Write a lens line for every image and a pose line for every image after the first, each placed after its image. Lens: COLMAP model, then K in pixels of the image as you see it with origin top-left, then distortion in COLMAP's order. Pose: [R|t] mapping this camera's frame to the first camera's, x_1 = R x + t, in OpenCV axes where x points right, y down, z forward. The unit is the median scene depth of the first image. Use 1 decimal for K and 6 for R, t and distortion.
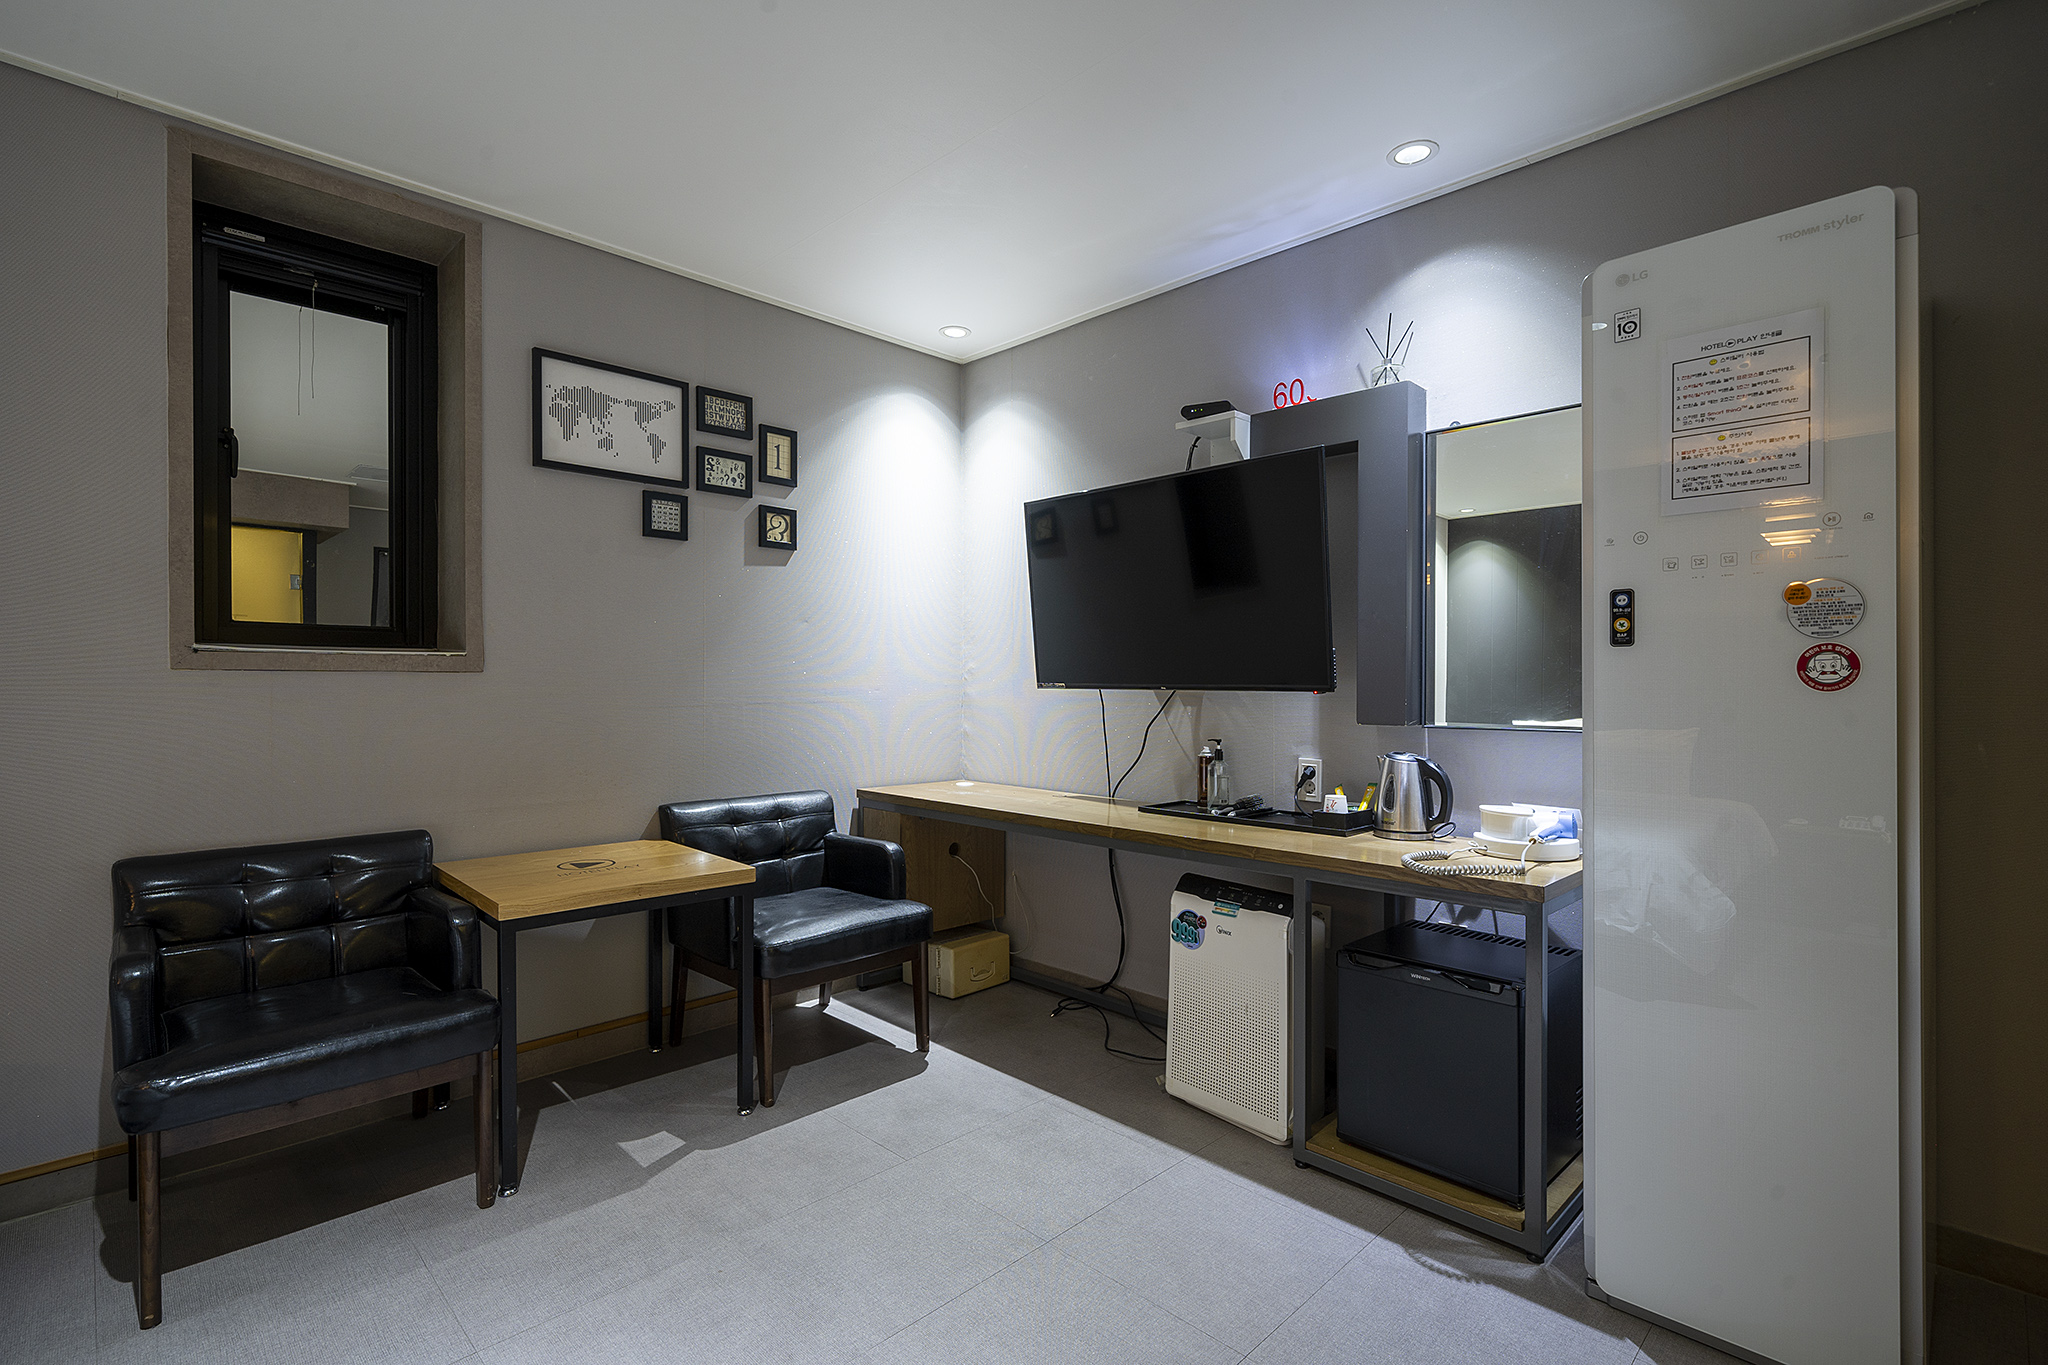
lens RADIAL K [[948.8, 0, 1026.6], [0, 948.8, 687.7], [0, 0, 1]] dist [0.001177, -0.000139]
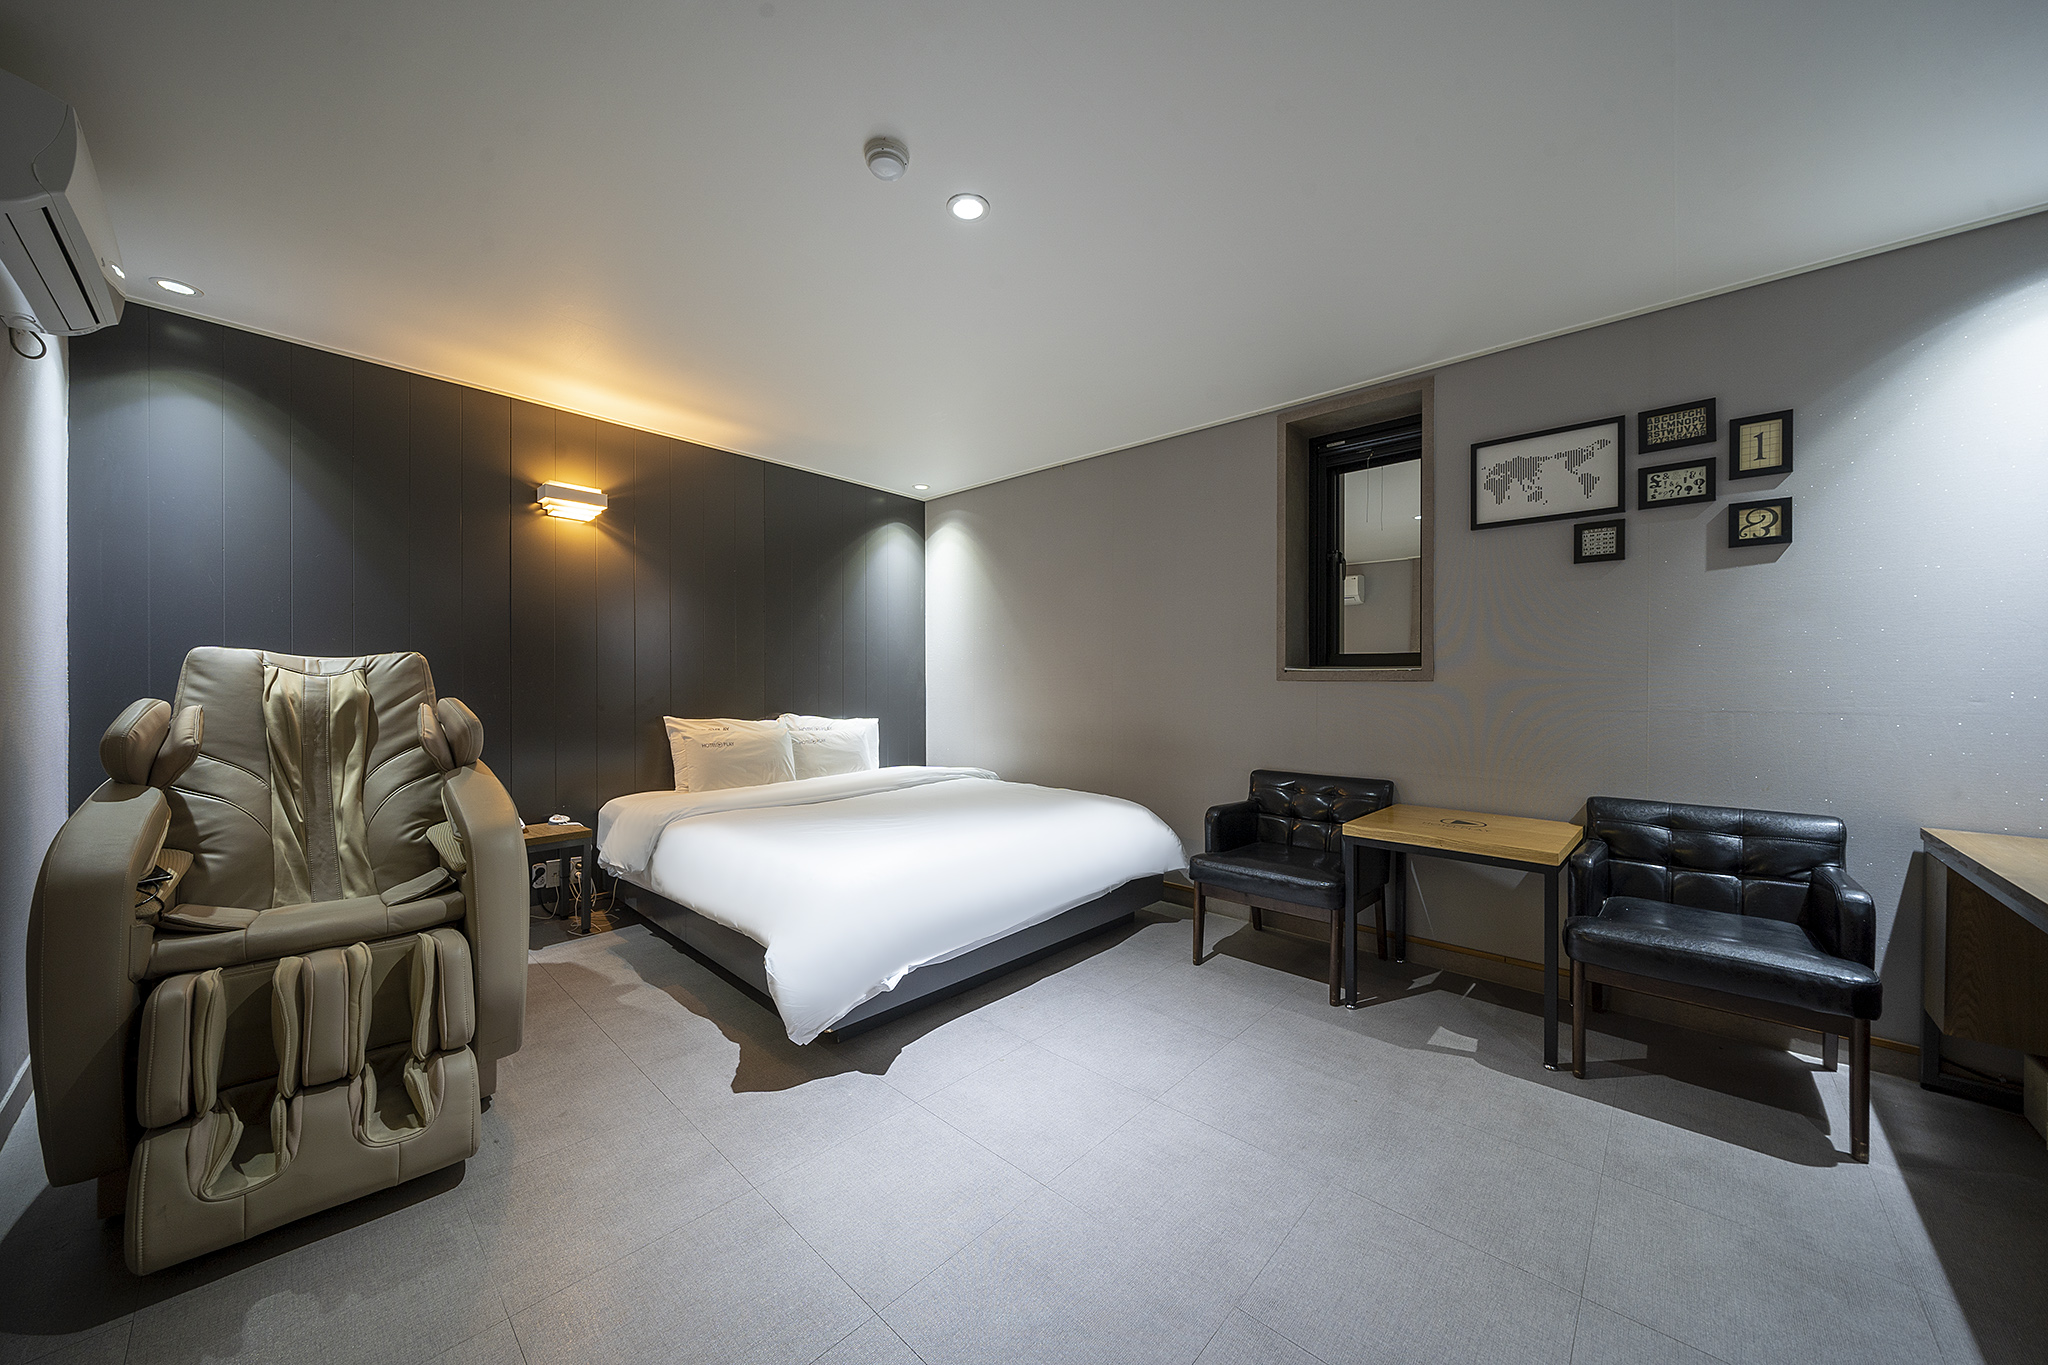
lens RADIAL K [[710.3, 0, 999.9], [0, 710.3, 687.9], [0, 0, 1]] dist [-0.001556, -0.000170]
pose [[0.031525, 0.005182, -0.999490, 0.440095], [-0.010380, 0.999934, 0.004857, -0.003296], [0.999449, 0.010221, 0.031576, 0.258335]]
